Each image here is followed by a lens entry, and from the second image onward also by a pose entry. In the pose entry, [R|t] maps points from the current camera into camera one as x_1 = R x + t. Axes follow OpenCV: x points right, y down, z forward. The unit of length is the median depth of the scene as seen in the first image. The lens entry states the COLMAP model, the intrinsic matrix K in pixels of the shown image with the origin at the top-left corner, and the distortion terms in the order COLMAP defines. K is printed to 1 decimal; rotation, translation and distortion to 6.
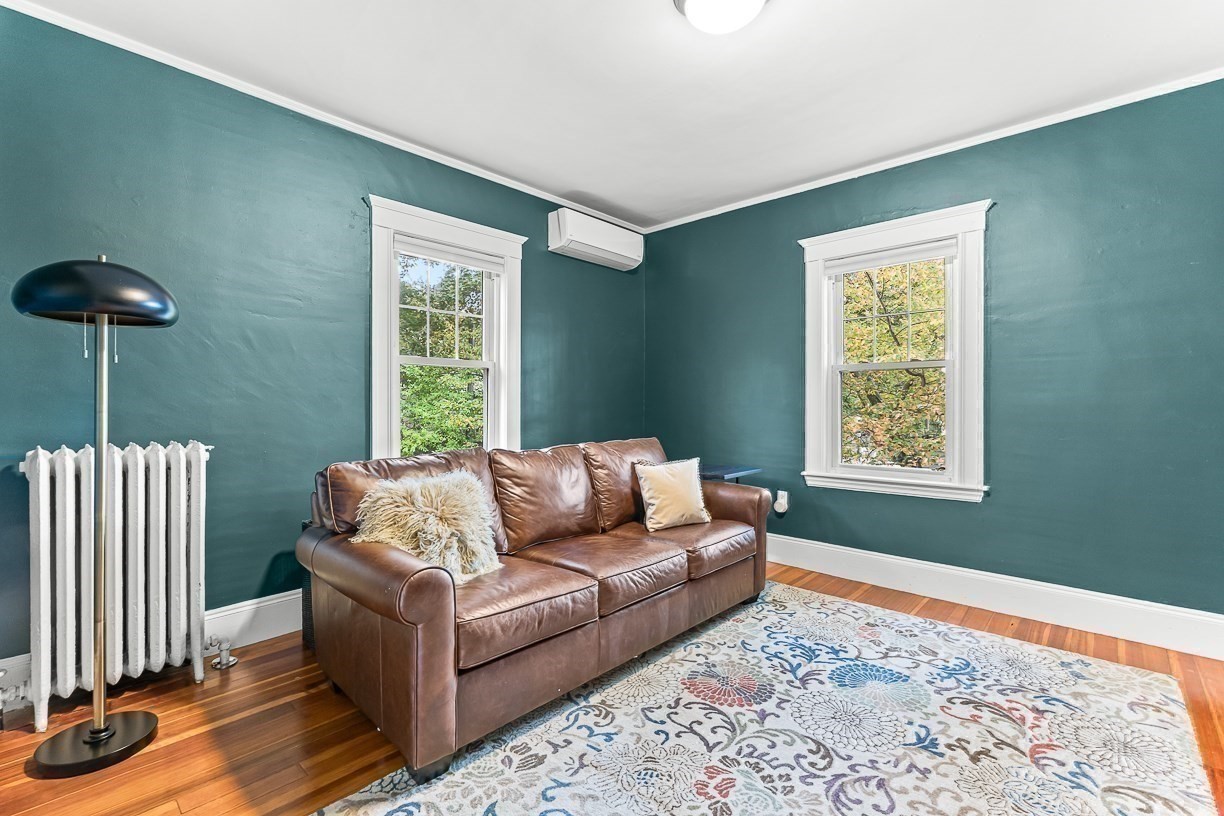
lens RADIAL K [[538.9, 0, 613.9], [0, 538.9, 407.1], [0, 0, 1]] dist [-0.002406, 0.000796]
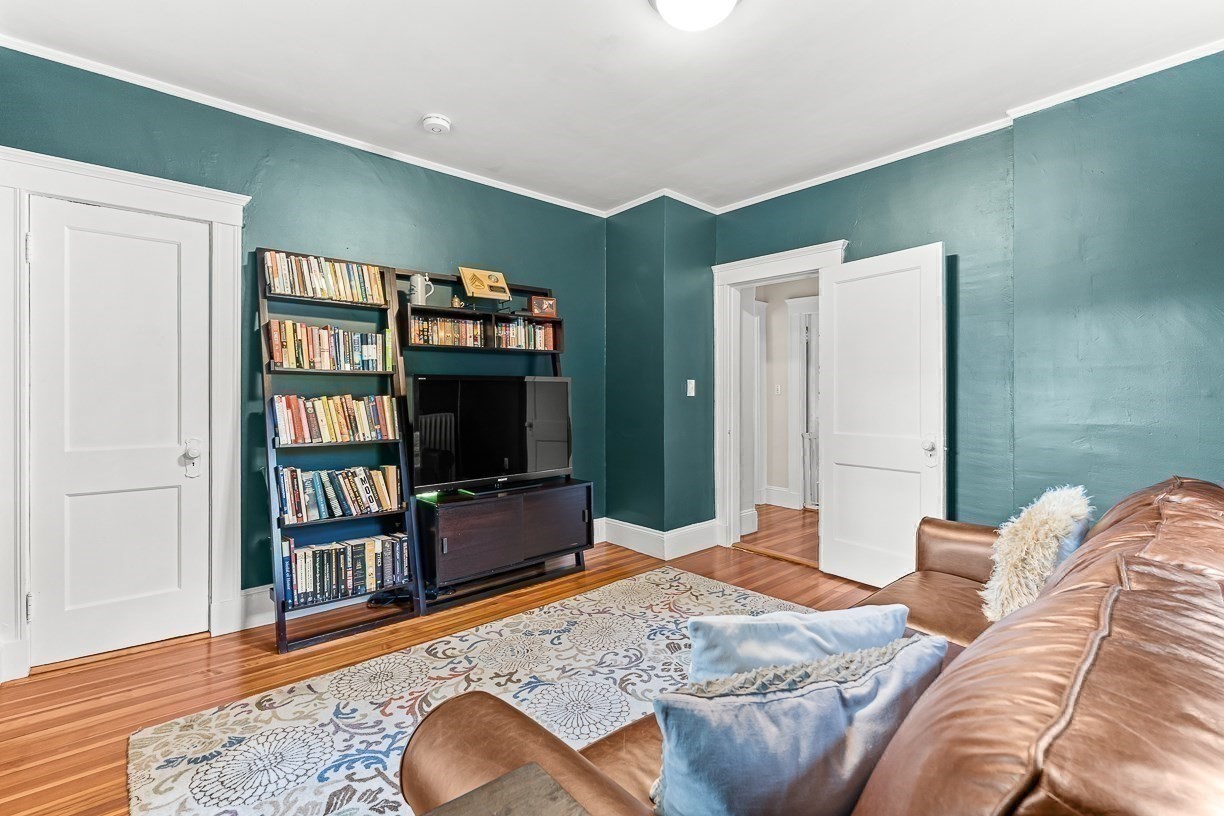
lens RADIAL K [[538.9, 0, 611.0], [0, 538.9, 402.6], [0, 0, 1]] dist [-0.002406, 0.000796]
pose [[-0.994729, -0.000979, 0.102534, 0.275797], [0.000036, 0.999951, 0.009896, -0.012744], [-0.102538, 0.009848, -0.994680, 2.086149]]
